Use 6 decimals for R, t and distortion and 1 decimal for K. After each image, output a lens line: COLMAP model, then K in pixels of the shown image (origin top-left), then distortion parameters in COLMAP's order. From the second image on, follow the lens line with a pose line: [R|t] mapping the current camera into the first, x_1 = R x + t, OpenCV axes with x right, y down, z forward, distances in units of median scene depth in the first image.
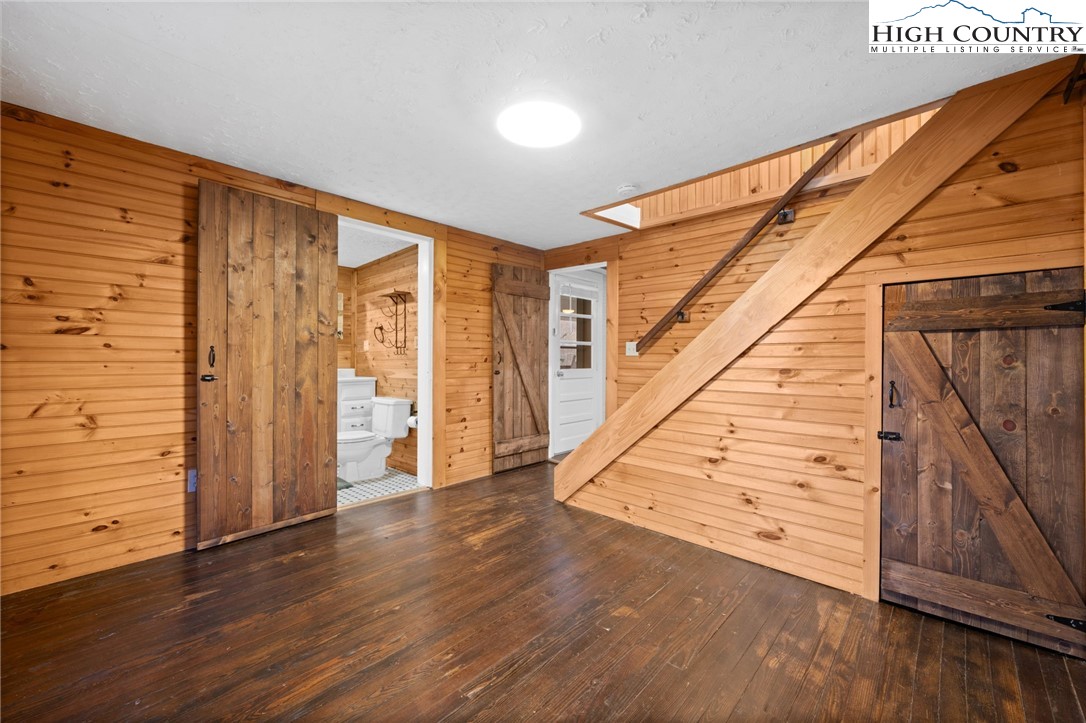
lens RADIAL K [[456.7, 0, 544.7], [0, 456.7, 337.6], [0, 0, 1]] dist [-0.000324, -0.000050]
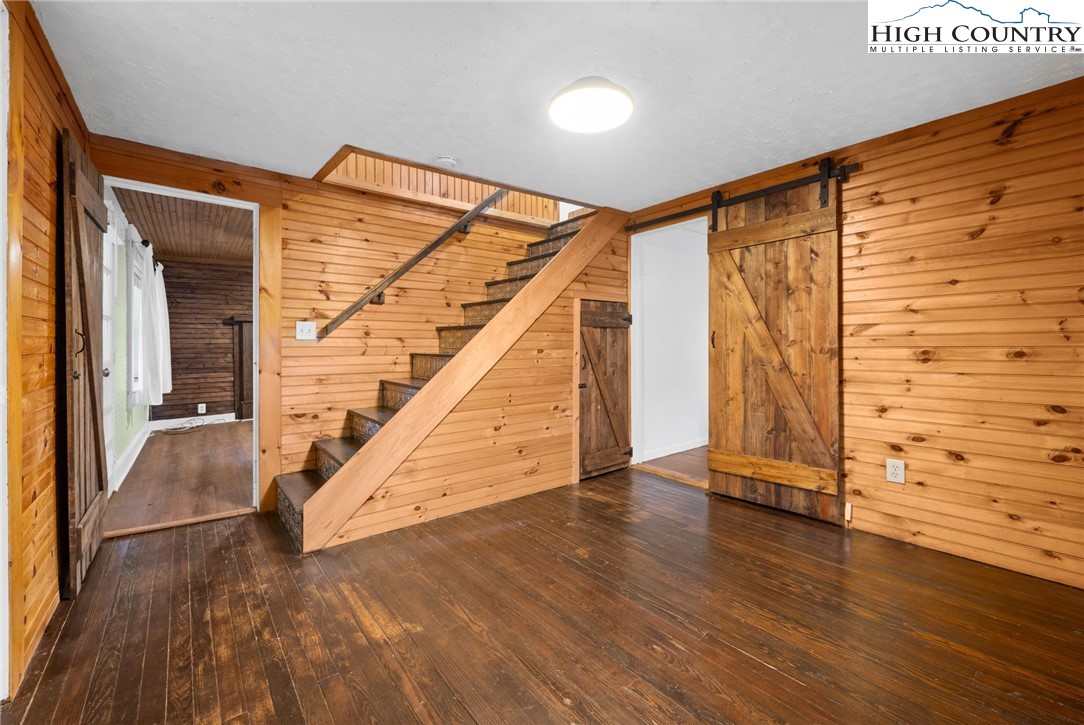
lens RADIAL K [[455.8, 0, 543.7], [0, 455.8, 338.7], [0, 0, 1]] dist [-0.000324, -0.000050]
pose [[0.103764, 0.005794, 0.994585, -0.753477], [-0.040508, 0.999178, -0.001595, 0.031633], [-0.993777, -0.040123, 0.103914, 0.728287]]
